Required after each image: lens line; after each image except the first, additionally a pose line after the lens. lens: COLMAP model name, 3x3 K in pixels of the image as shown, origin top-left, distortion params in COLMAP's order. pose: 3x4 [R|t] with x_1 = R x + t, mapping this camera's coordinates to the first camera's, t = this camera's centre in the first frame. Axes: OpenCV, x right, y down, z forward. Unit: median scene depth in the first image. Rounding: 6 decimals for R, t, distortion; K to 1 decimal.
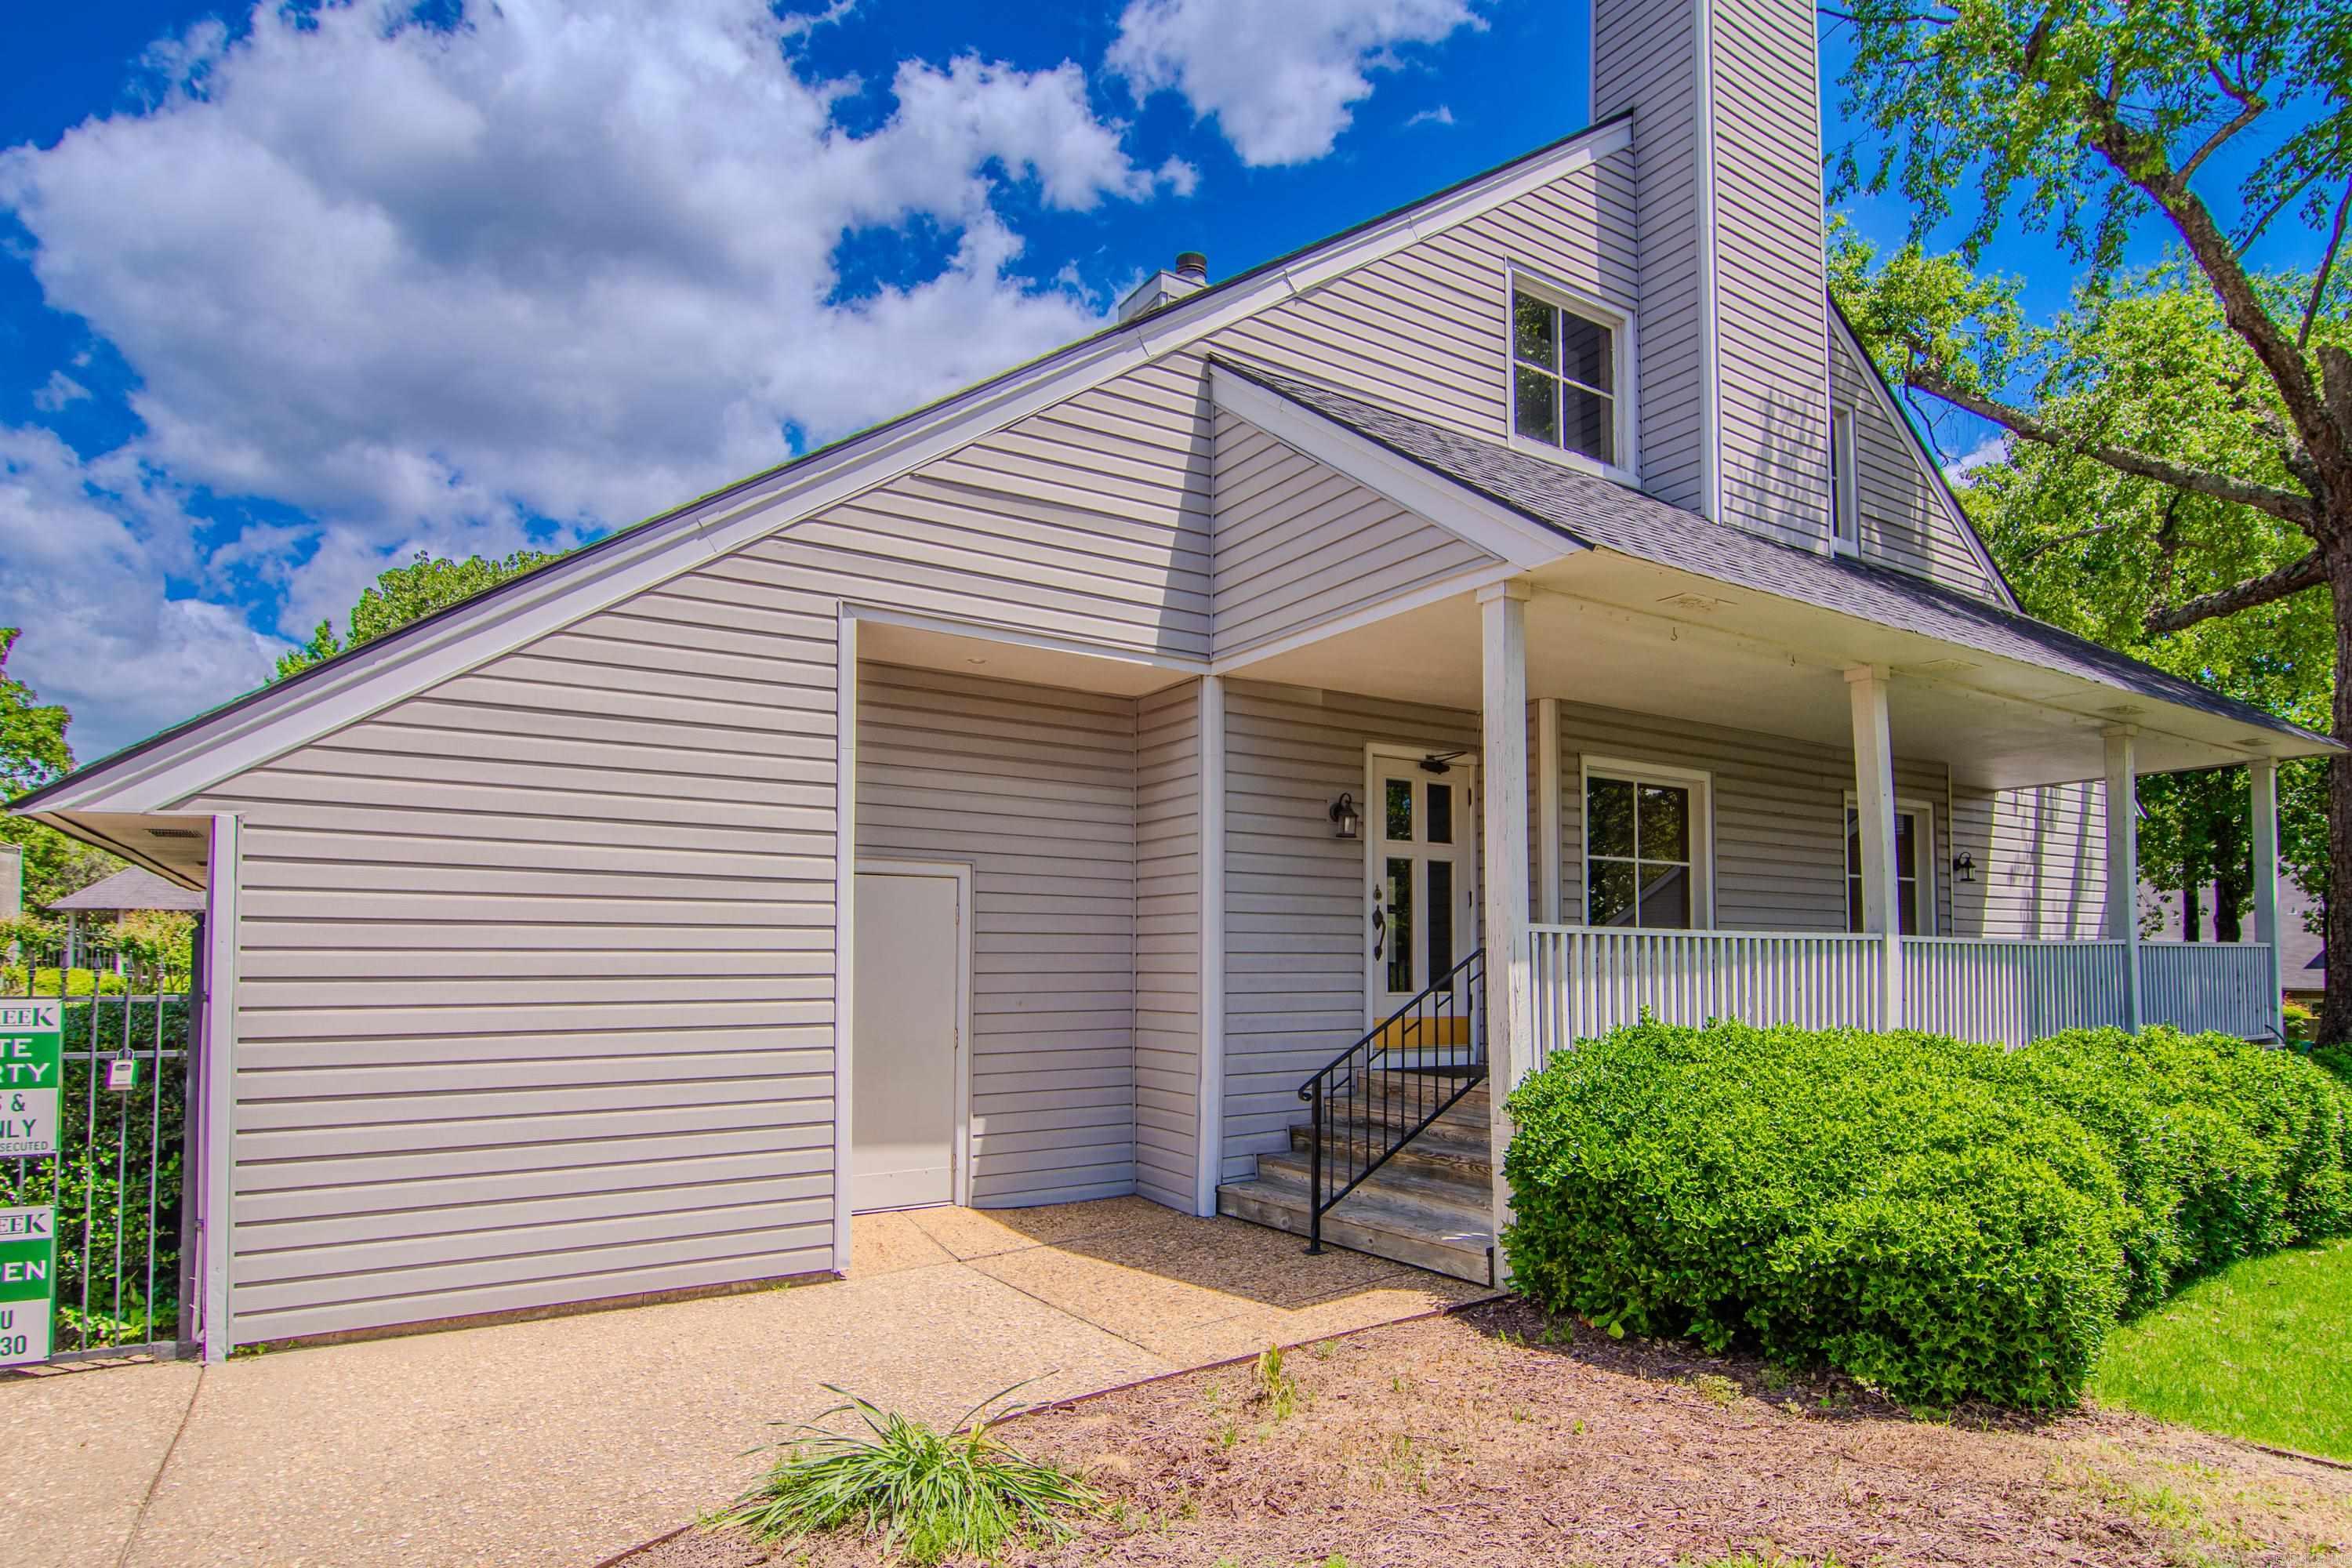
lens RADIAL K [[1280.6, 0, 1300.0], [0, 1280.6, 902.7], [0, 0, 1]] dist [-0.012783, 0.001098]
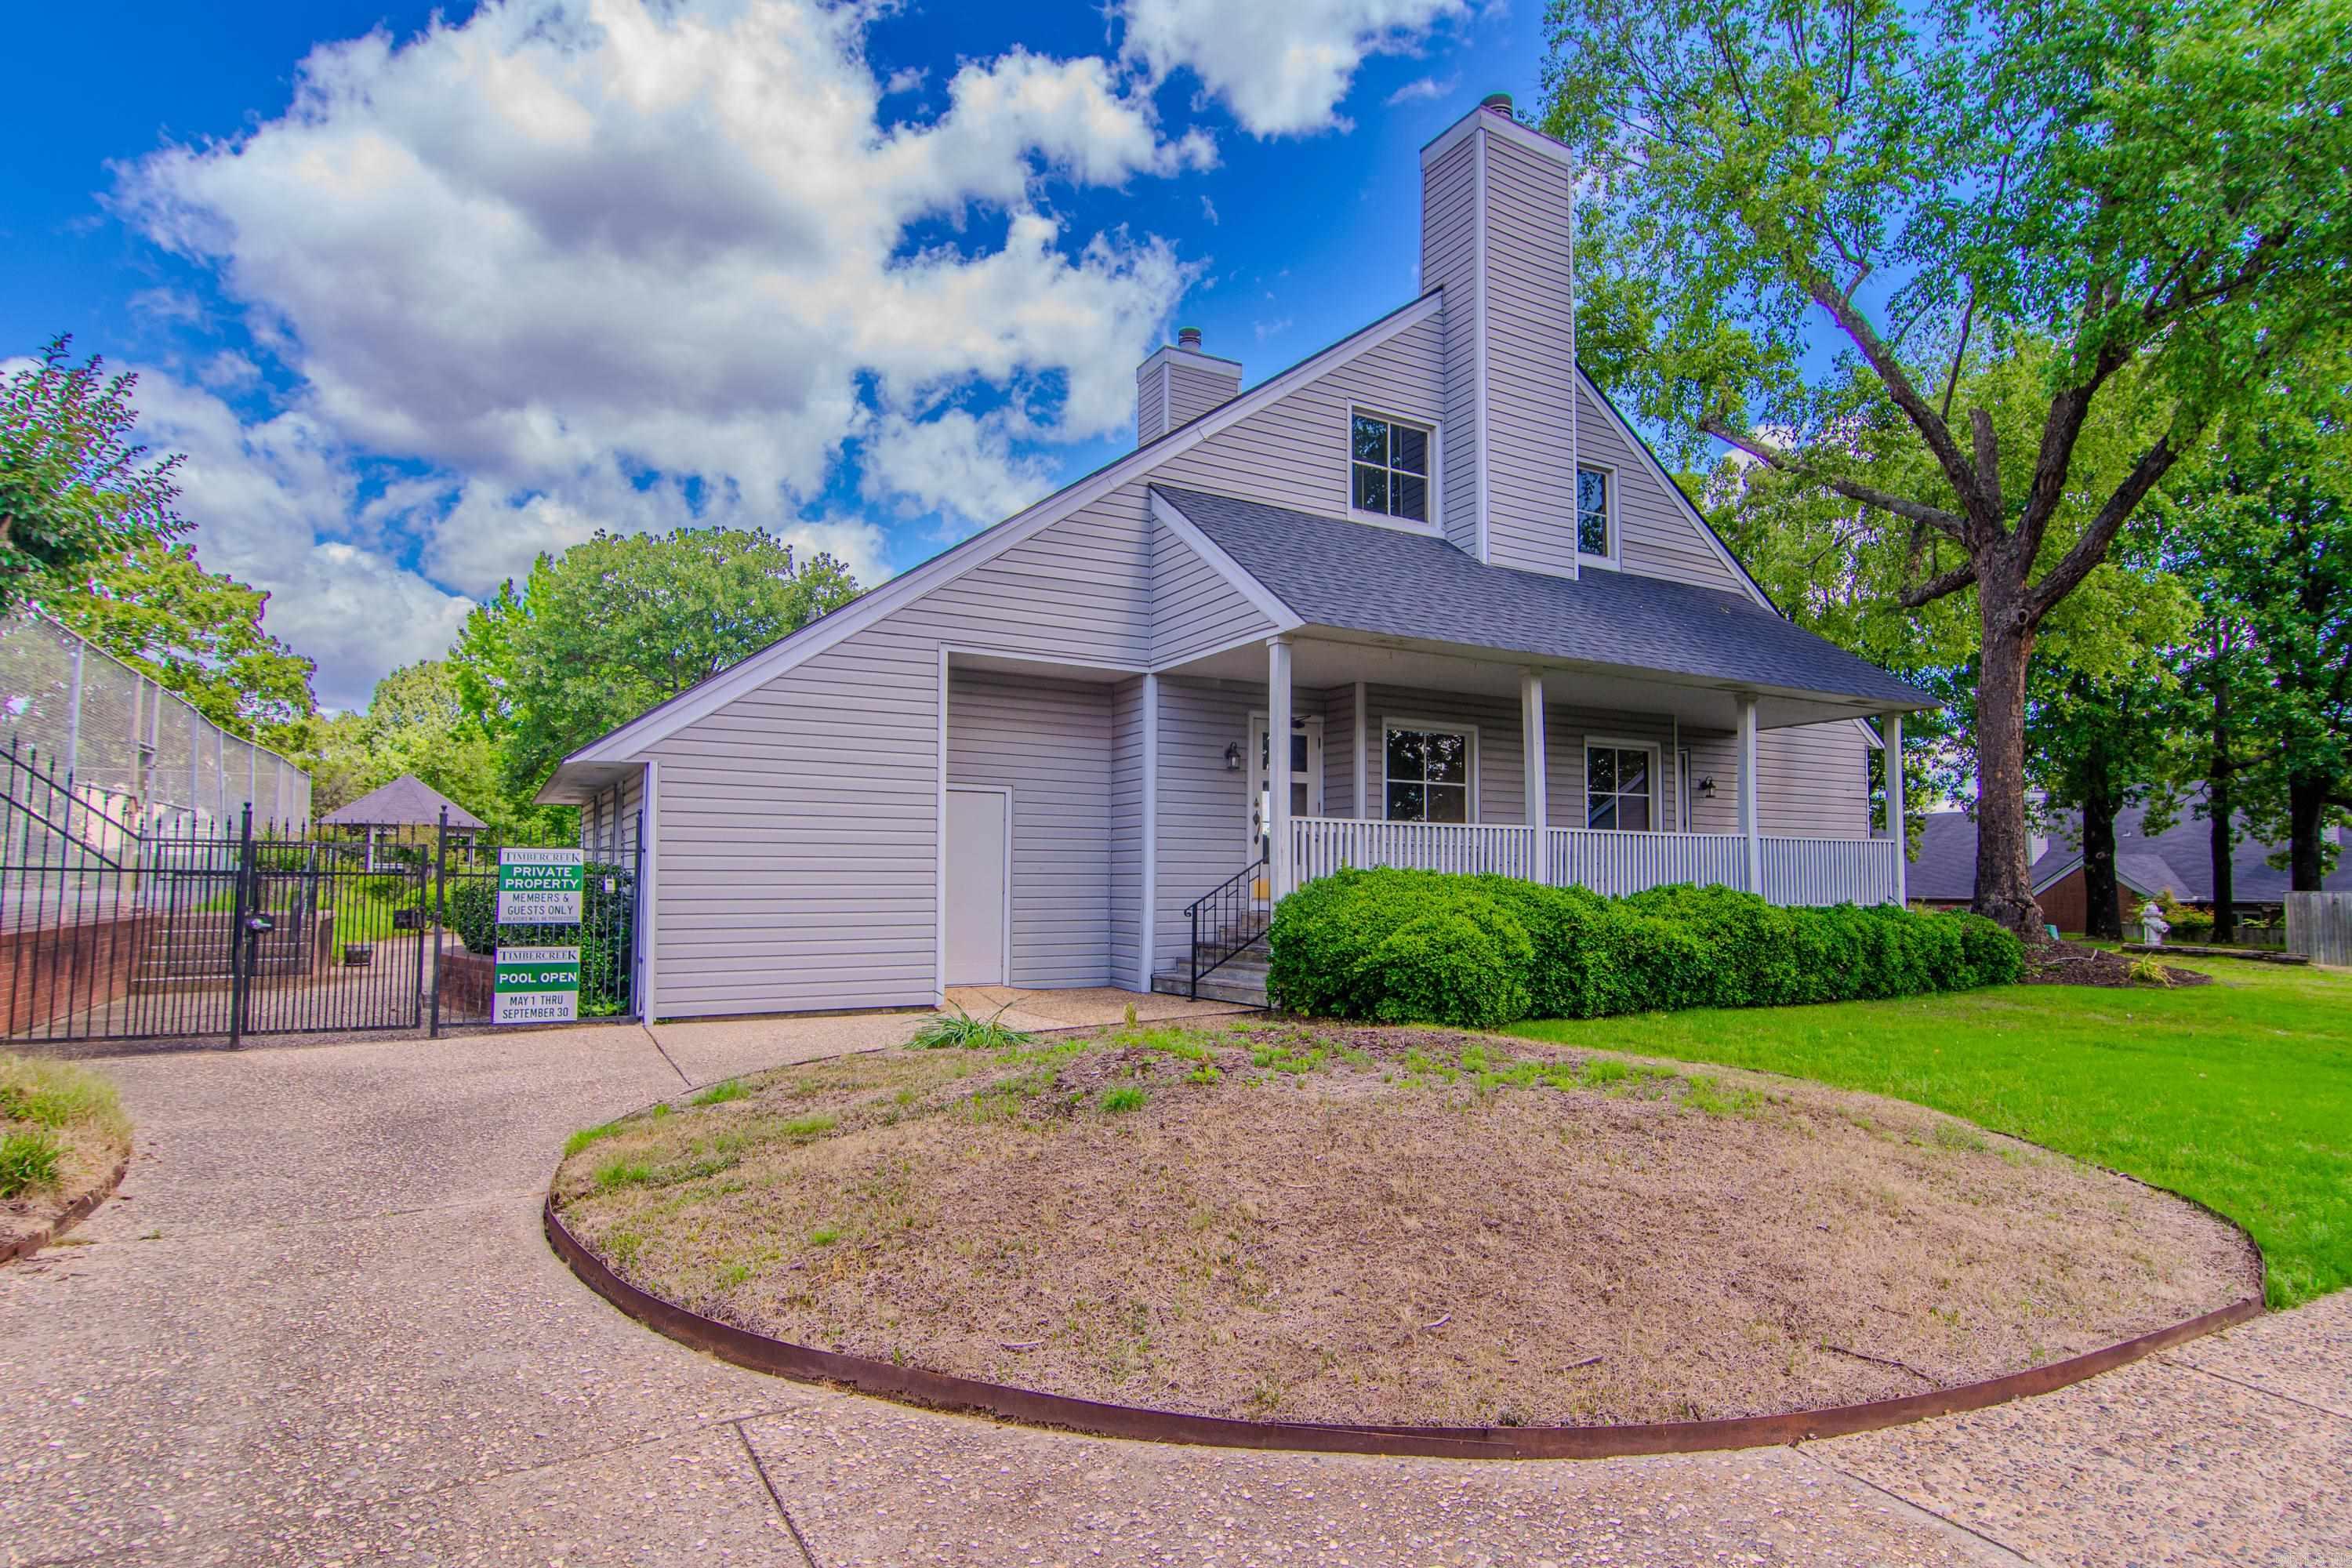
lens RADIAL K [[1207.2, 0, 1180.6], [0, 1207.2, 796.3], [0, 0, 1]] dist [-0.002794, 0.000366]
pose [[0.993792, 0.004912, -0.111150, 0.127107], [-0.006497, 0.999882, -0.013897, 0.005335], [0.111068, 0.014533, 0.993707, -0.489010]]
